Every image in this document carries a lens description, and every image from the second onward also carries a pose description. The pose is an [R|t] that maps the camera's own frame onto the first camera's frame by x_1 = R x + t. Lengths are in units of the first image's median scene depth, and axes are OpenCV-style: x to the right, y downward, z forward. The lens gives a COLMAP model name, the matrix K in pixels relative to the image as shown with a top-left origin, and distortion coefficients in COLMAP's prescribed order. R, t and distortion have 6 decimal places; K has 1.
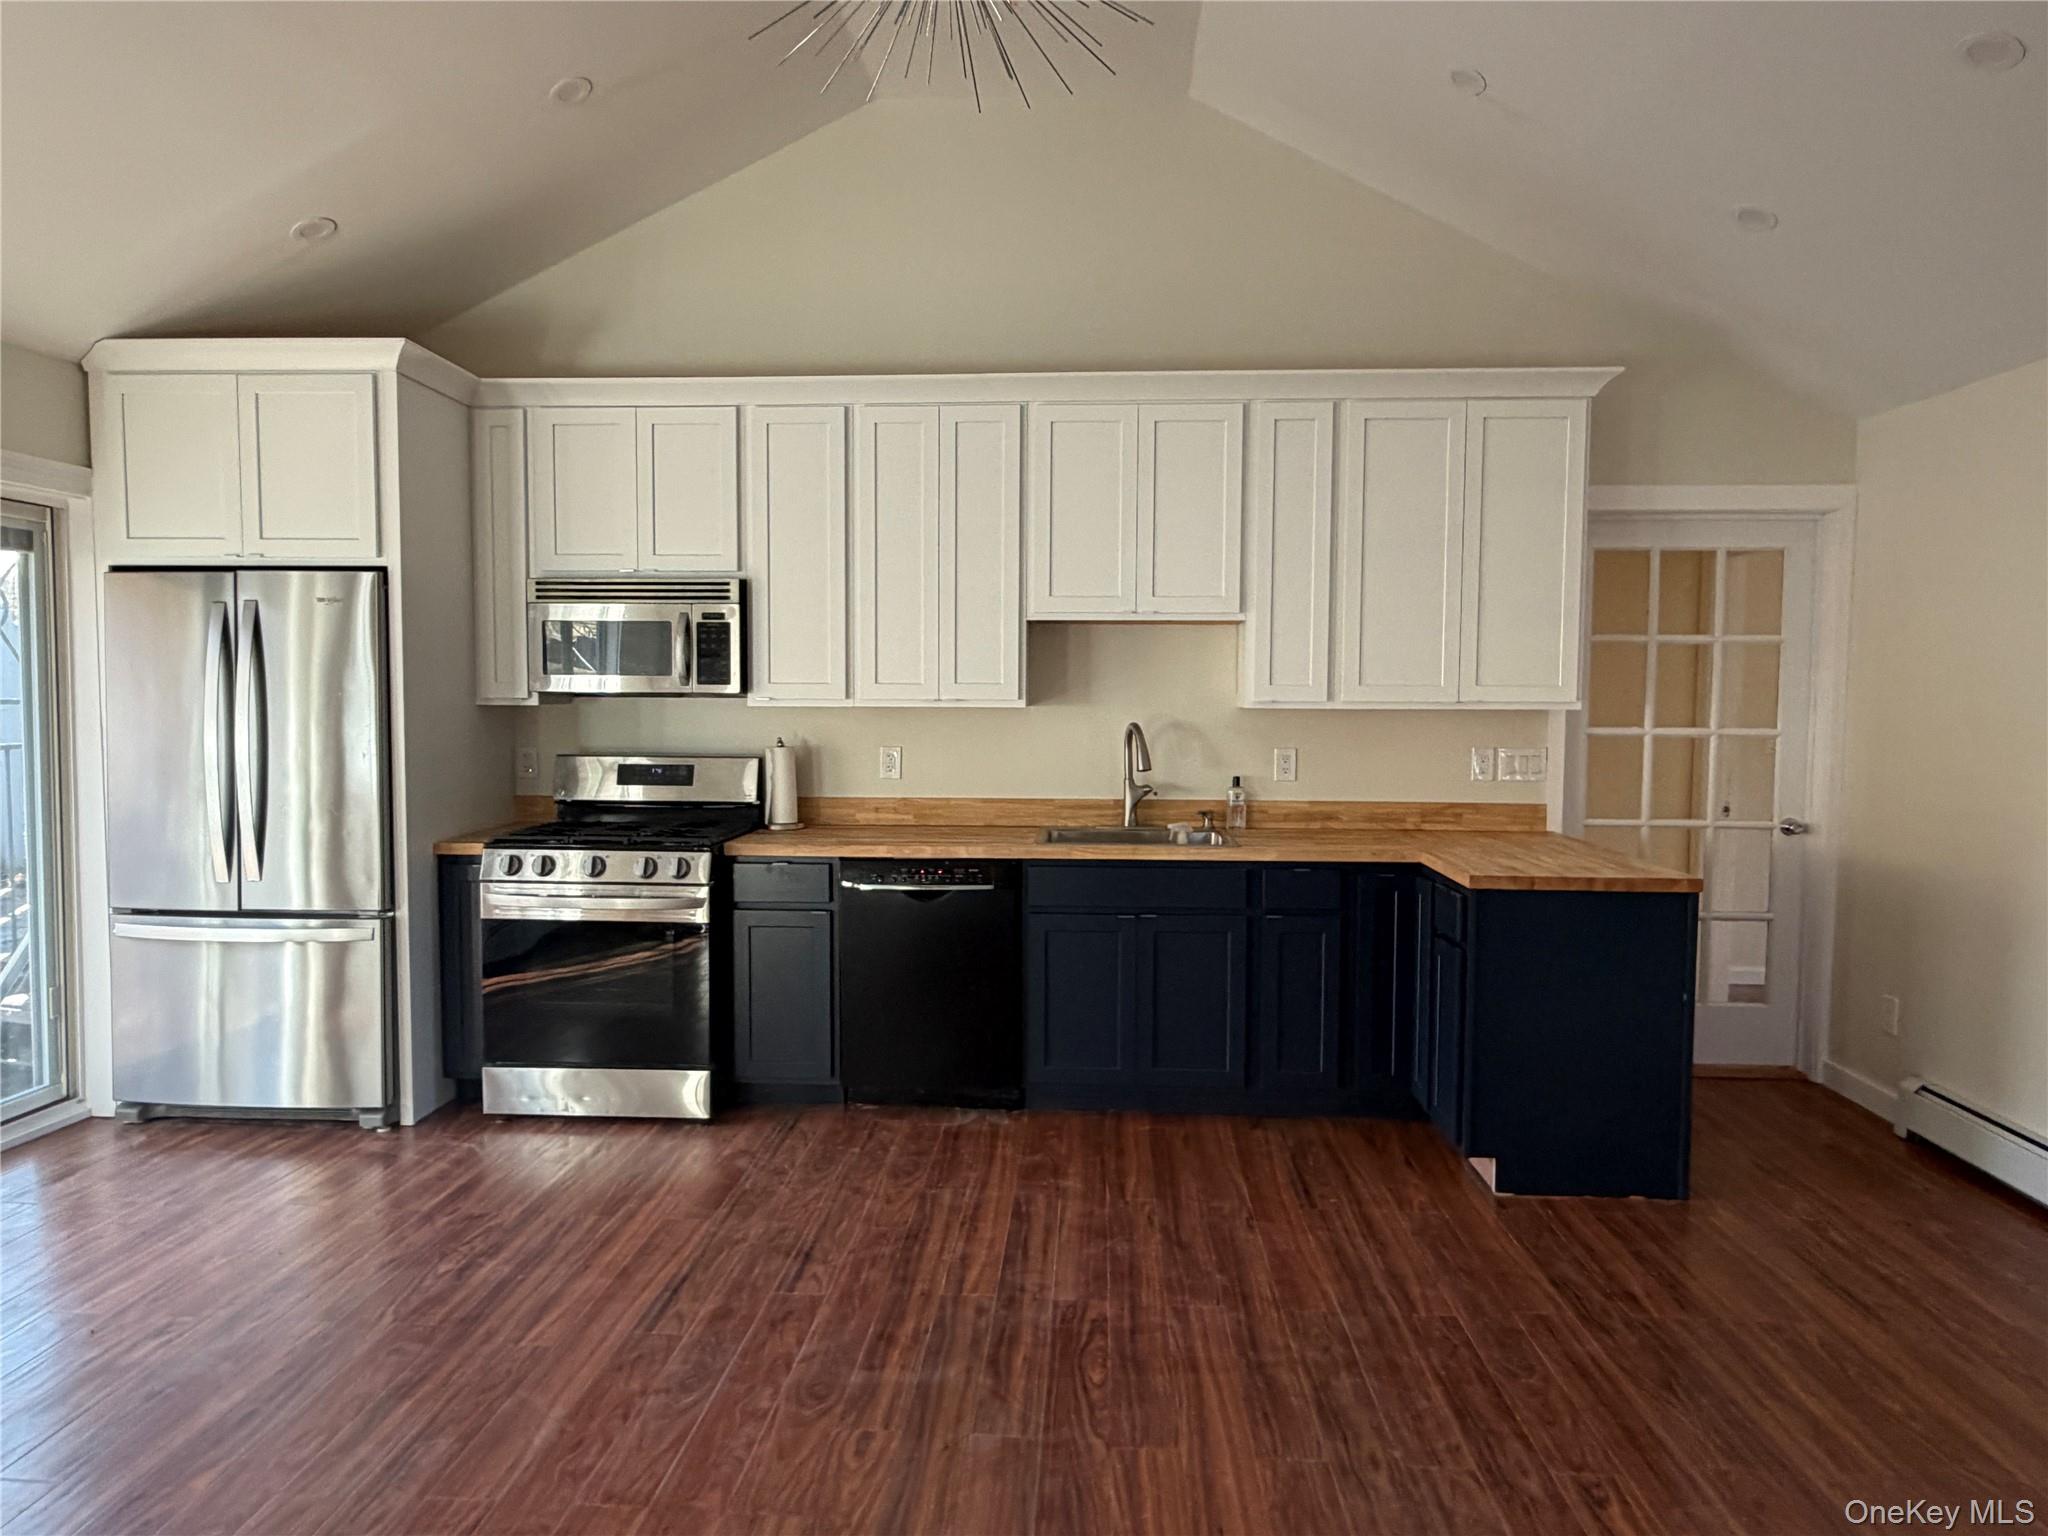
lens RADIAL K [[1271.6, 0, 1024.0], [0, 1271.6, 768.0], [0, 0, 1]] dist [0.003553, 0.003419]
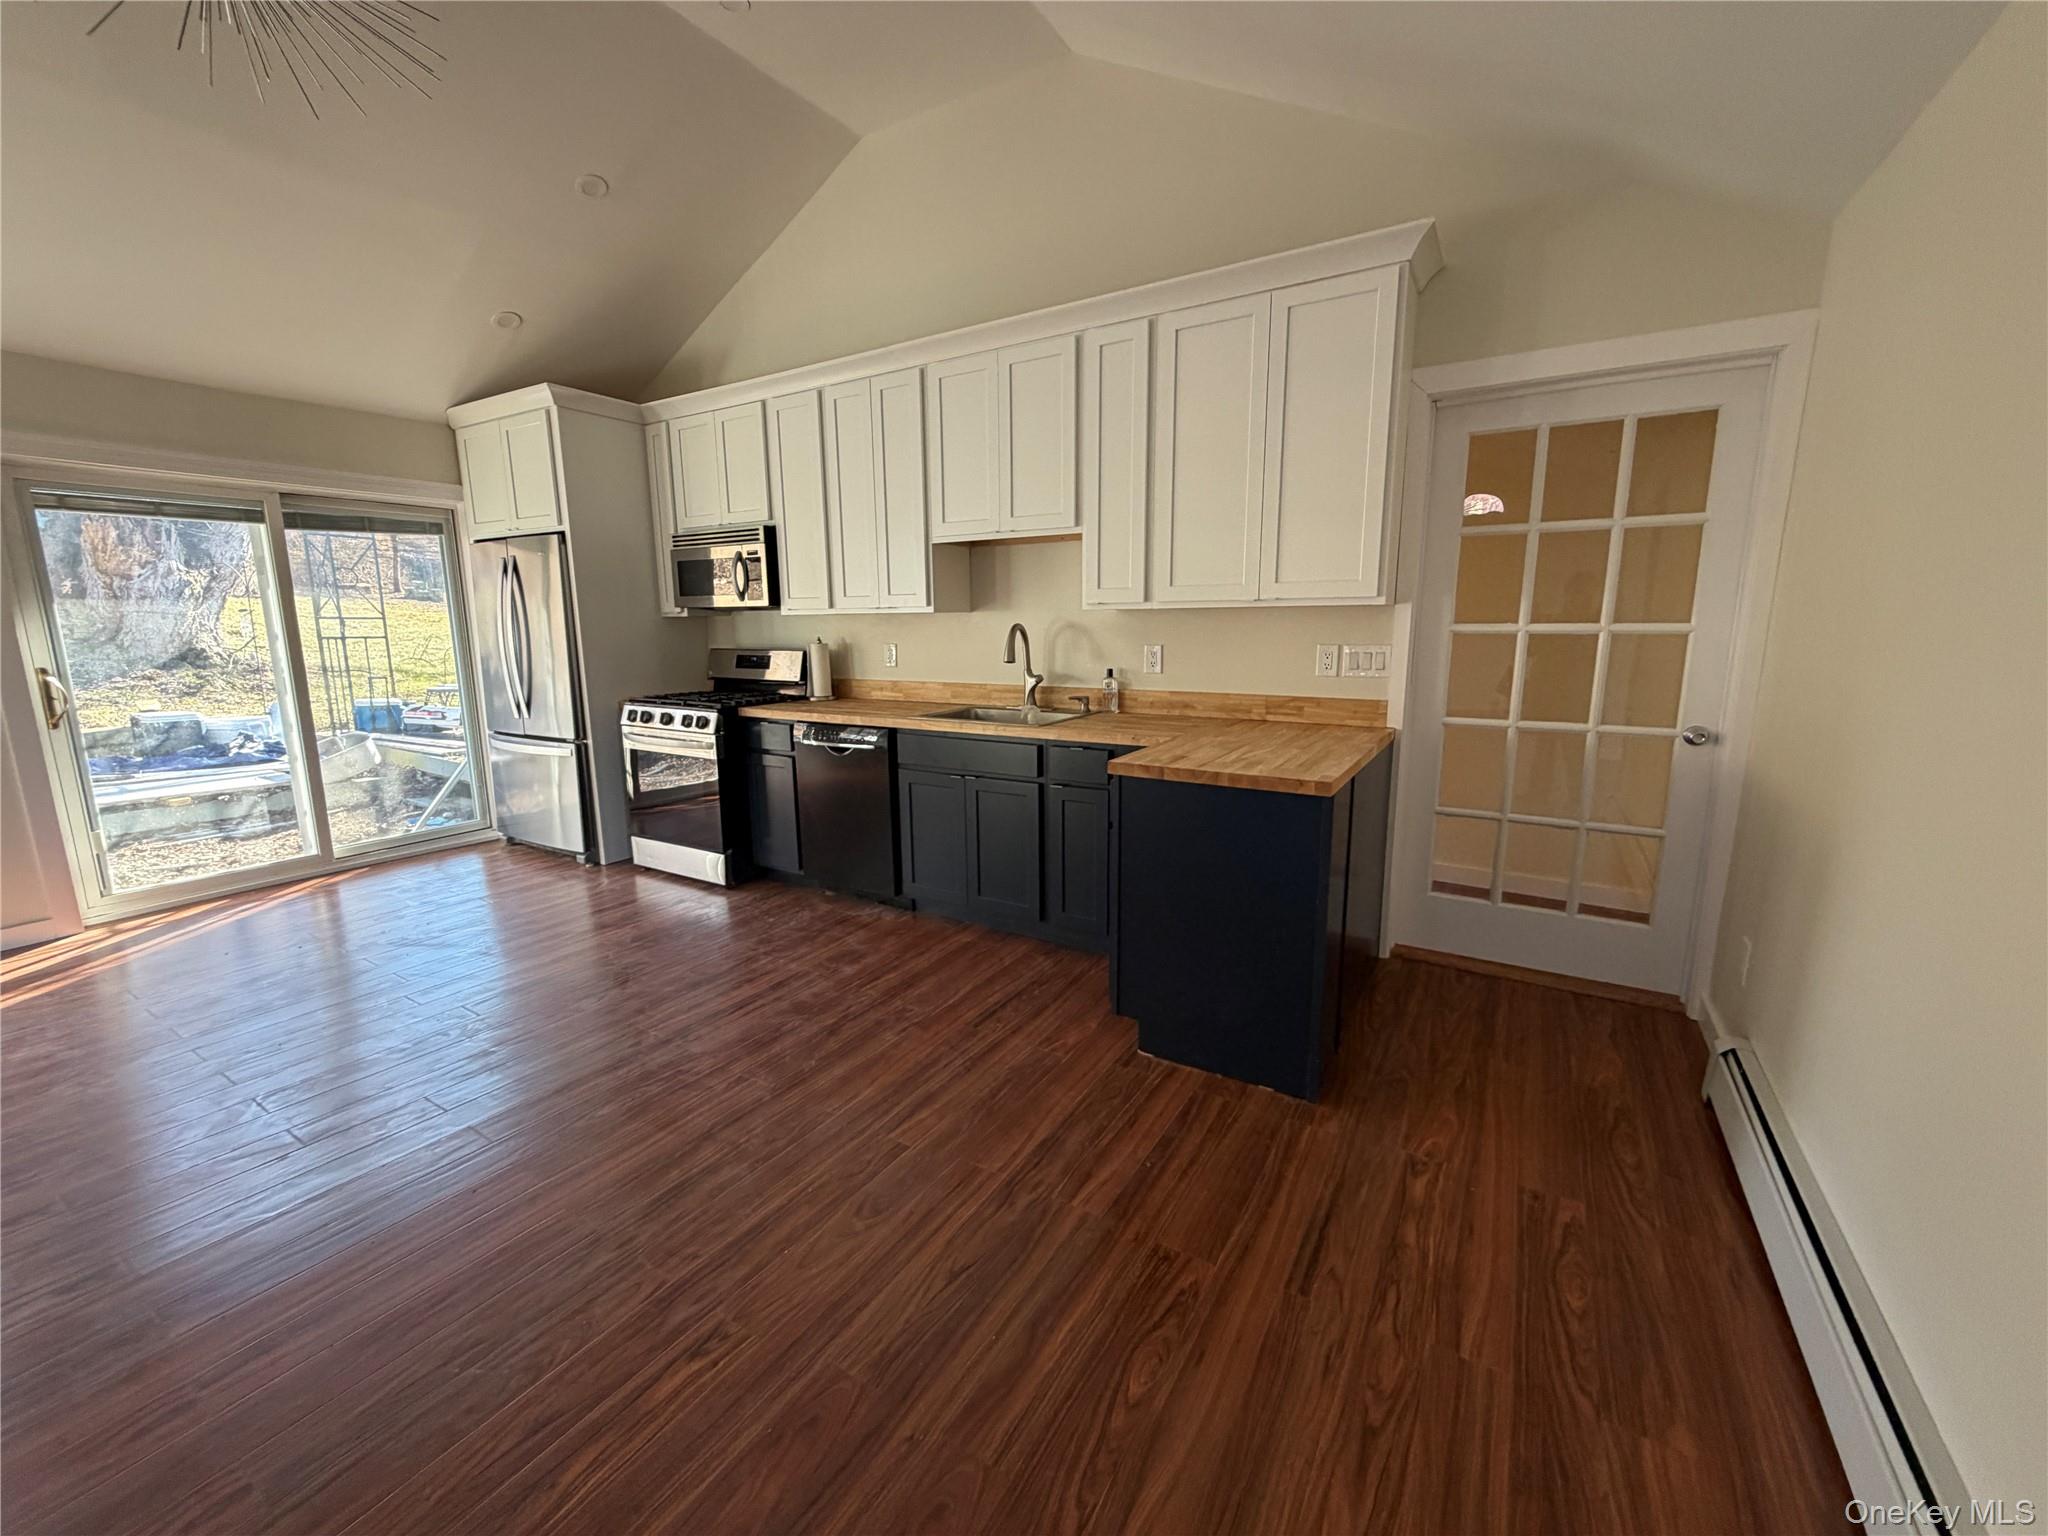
lens RADIAL K [[817.7, 0, 1024.0], [0, 817.7, 768.0], [0, 0, 1]] dist [0.000892, -0.000512]
pose [[0.878198, 0.072788, -0.472725, 0.499813], [-0.014469, 0.991943, 0.125857, 0.003999], [0.478077, -0.103688, 0.872176, 0.303225]]
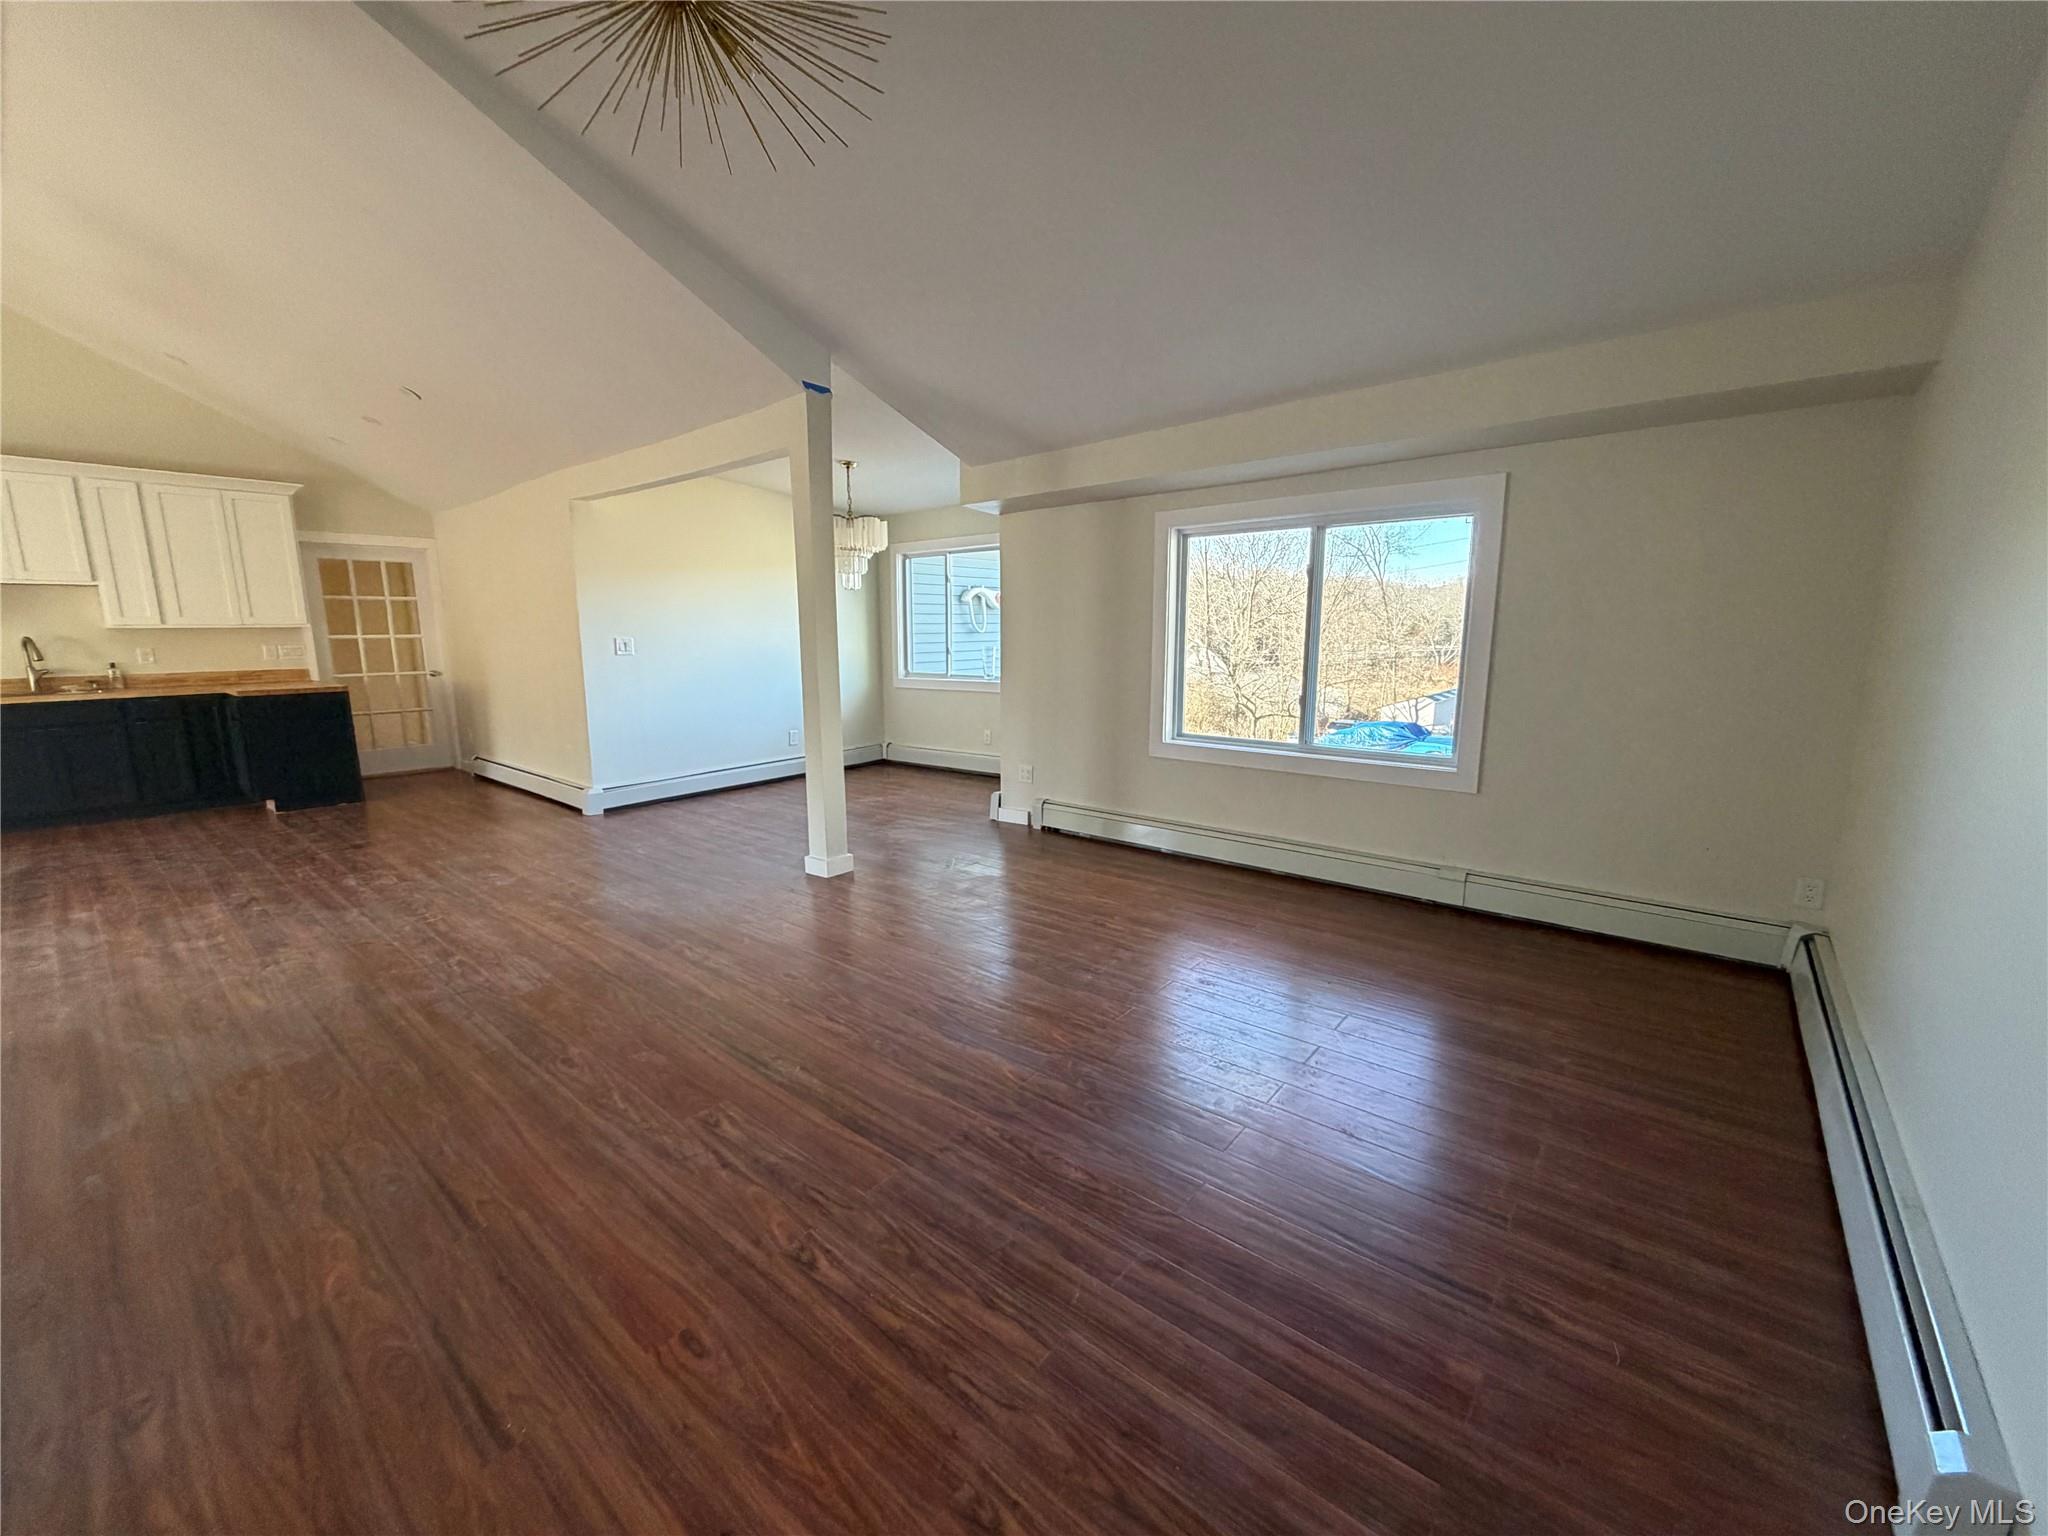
lens RADIAL K [[817.7, 0, 1024.0], [0, 817.7, 768.0], [0, 0, 1]] dist [0.000892, -0.000512]
pose [[0.596343, -0.146278, 0.789290, -0.021853], [0.061461, 0.988691, 0.136796, 0.090048], [-0.800374, -0.033066, 0.598589, -1.029558]]
